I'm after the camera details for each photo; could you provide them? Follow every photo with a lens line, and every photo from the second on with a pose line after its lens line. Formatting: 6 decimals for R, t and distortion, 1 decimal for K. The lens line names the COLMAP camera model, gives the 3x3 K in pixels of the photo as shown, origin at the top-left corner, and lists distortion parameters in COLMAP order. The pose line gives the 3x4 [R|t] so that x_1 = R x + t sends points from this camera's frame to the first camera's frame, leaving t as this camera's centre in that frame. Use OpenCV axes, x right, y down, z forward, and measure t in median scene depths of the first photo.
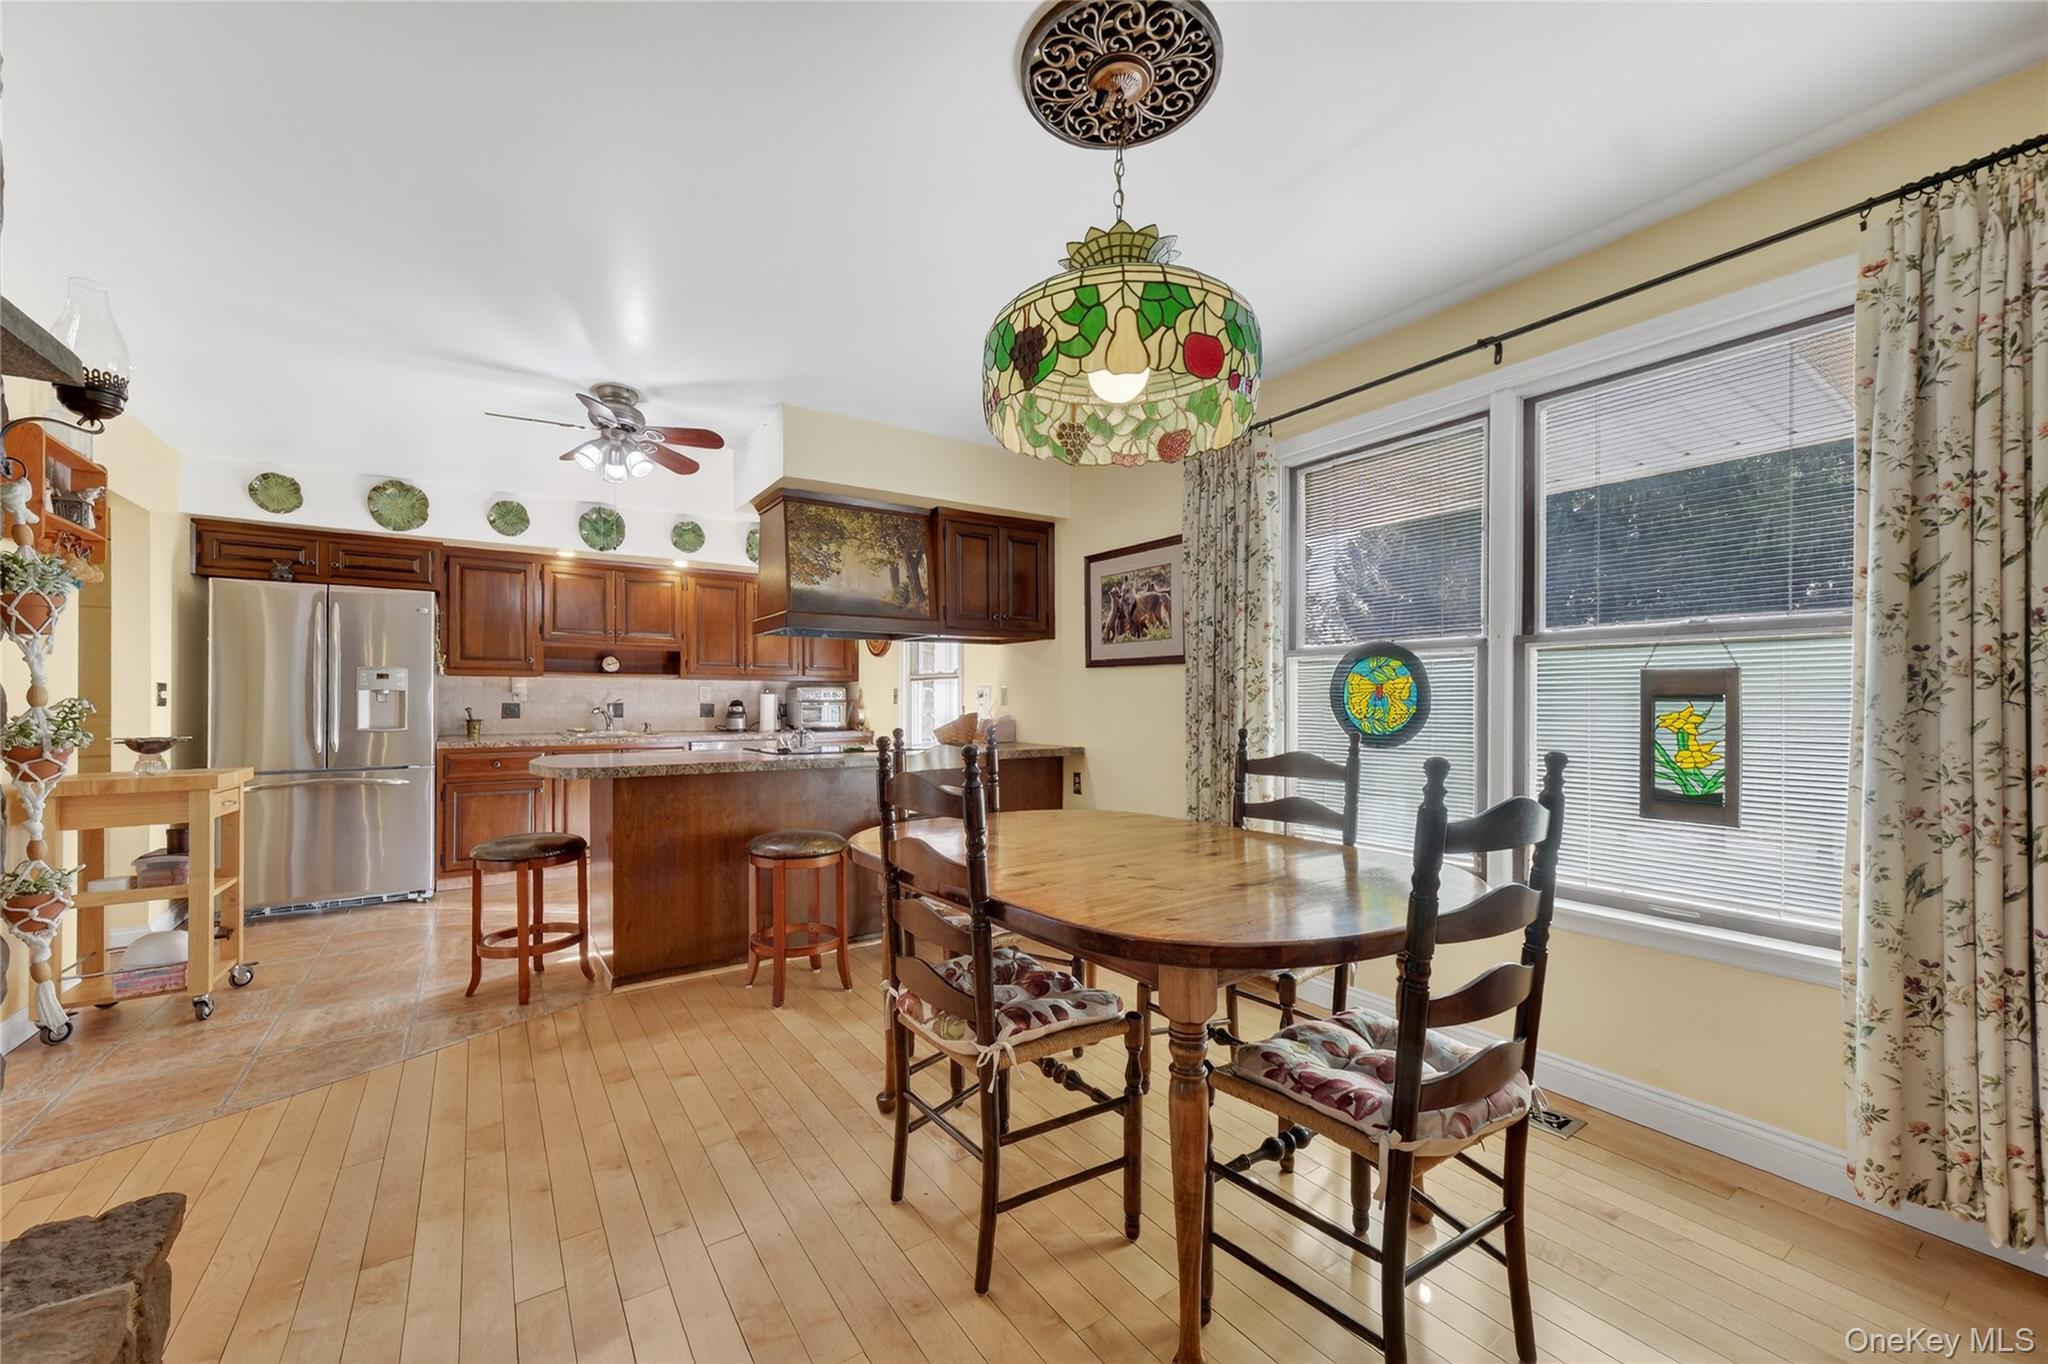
lens RADIAL K [[792.1, 0, 1024.1], [0, 792.1, 703.8], [0, 0, 1]] dist [-0.009133, 0.004548]
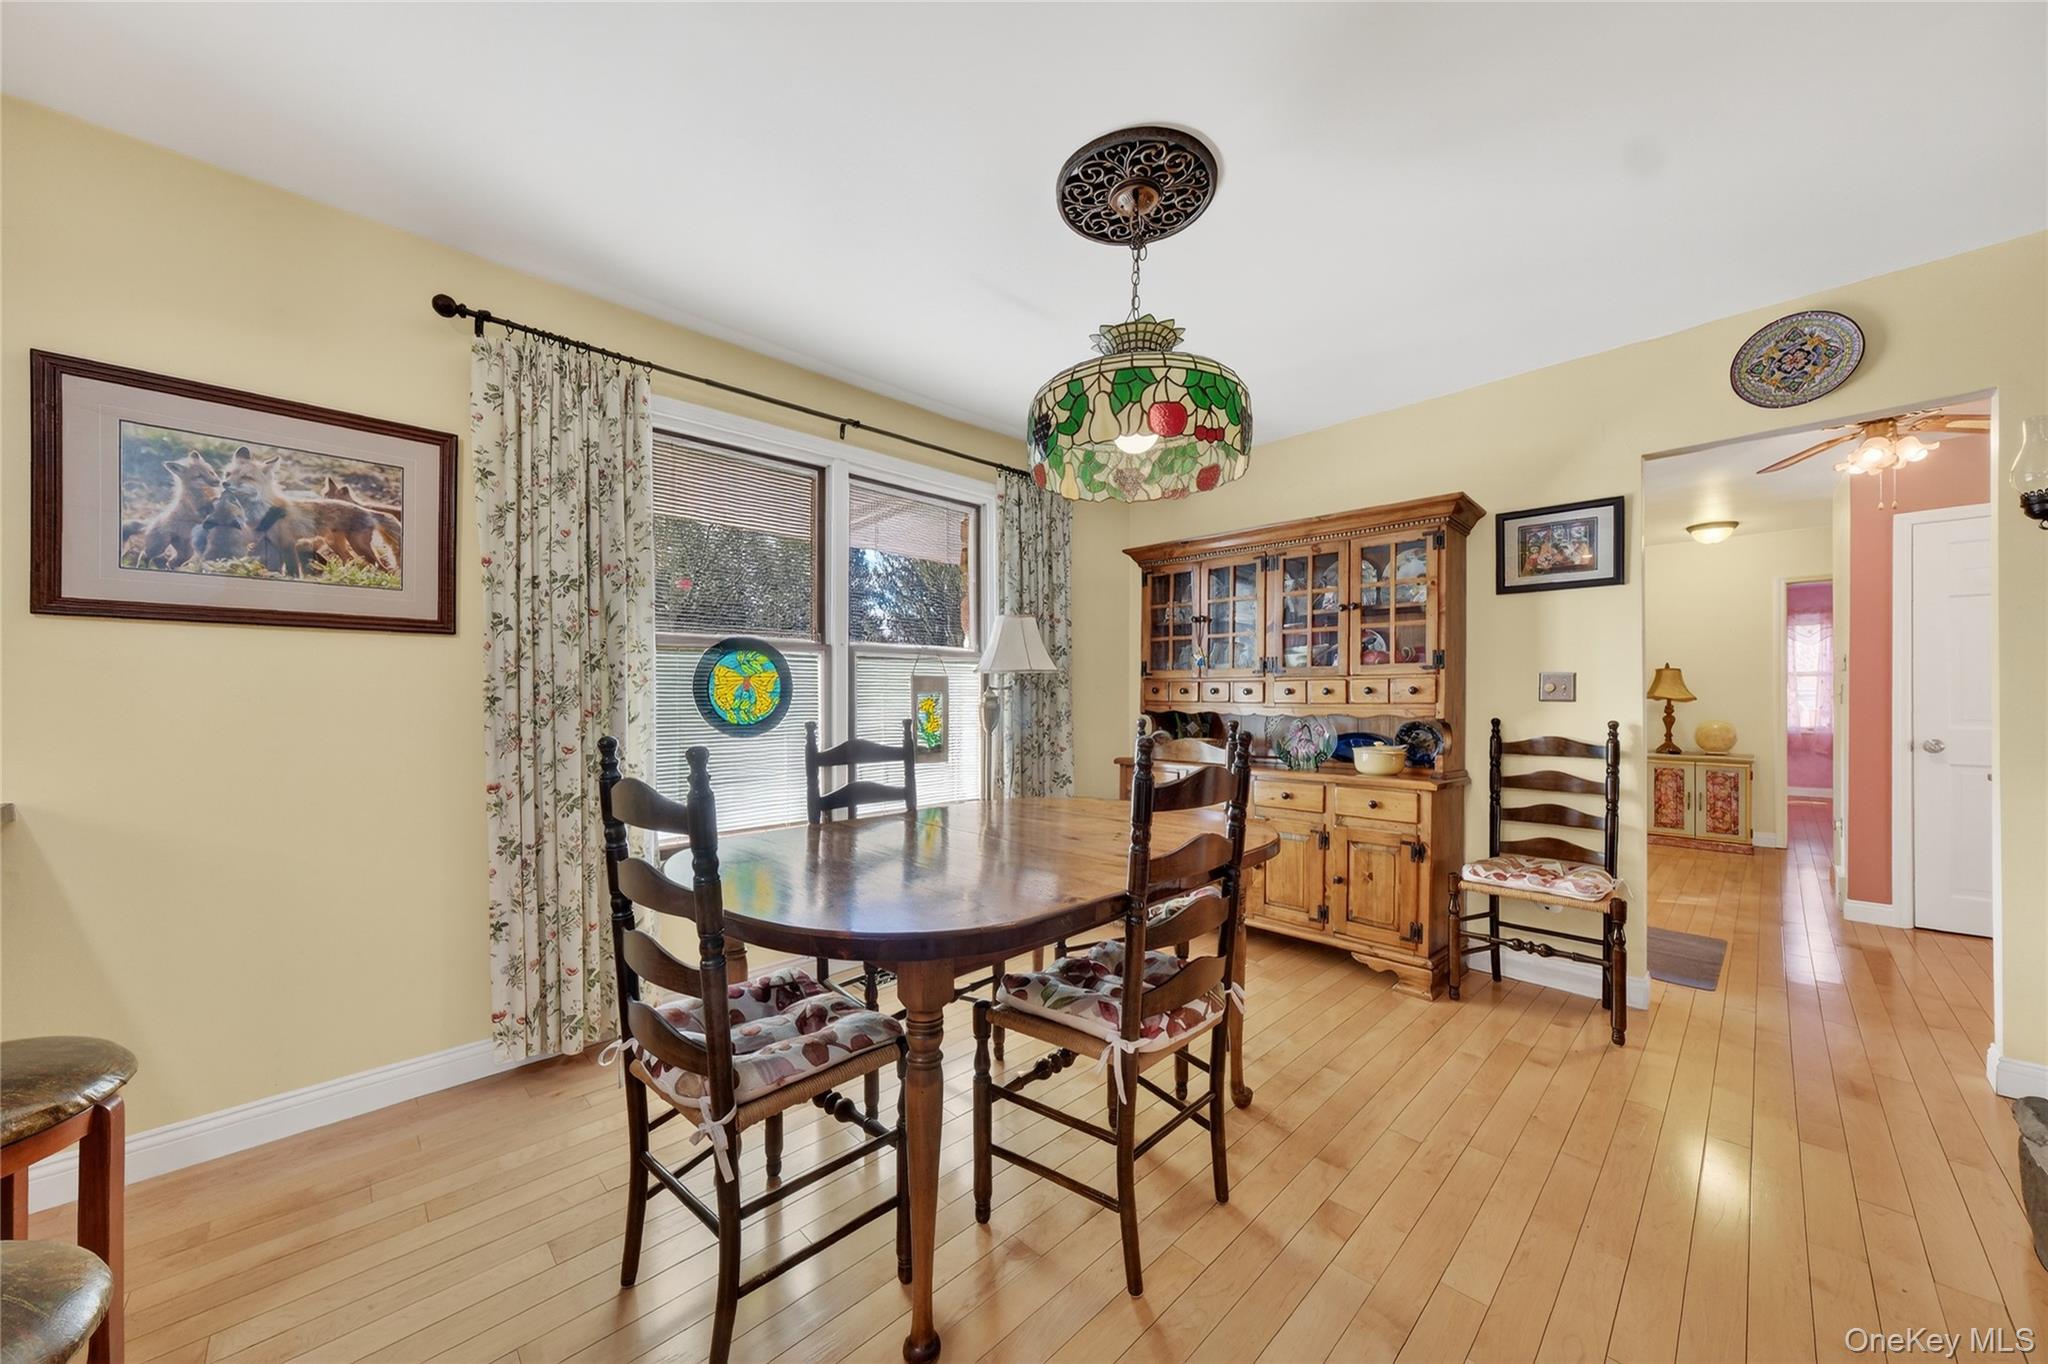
lens RADIAL K [[721.1, 0, 1024.8], [0, 721.1, 694.9], [0, 0, 1]] dist [0.001100, 0.000510]
pose [[-0.166695, -0.000805, 0.986008, -0.359149], [0.002760, 0.999995, 0.001283, -0.000743], [-0.986005, 0.002935, -0.166692, 0.499299]]
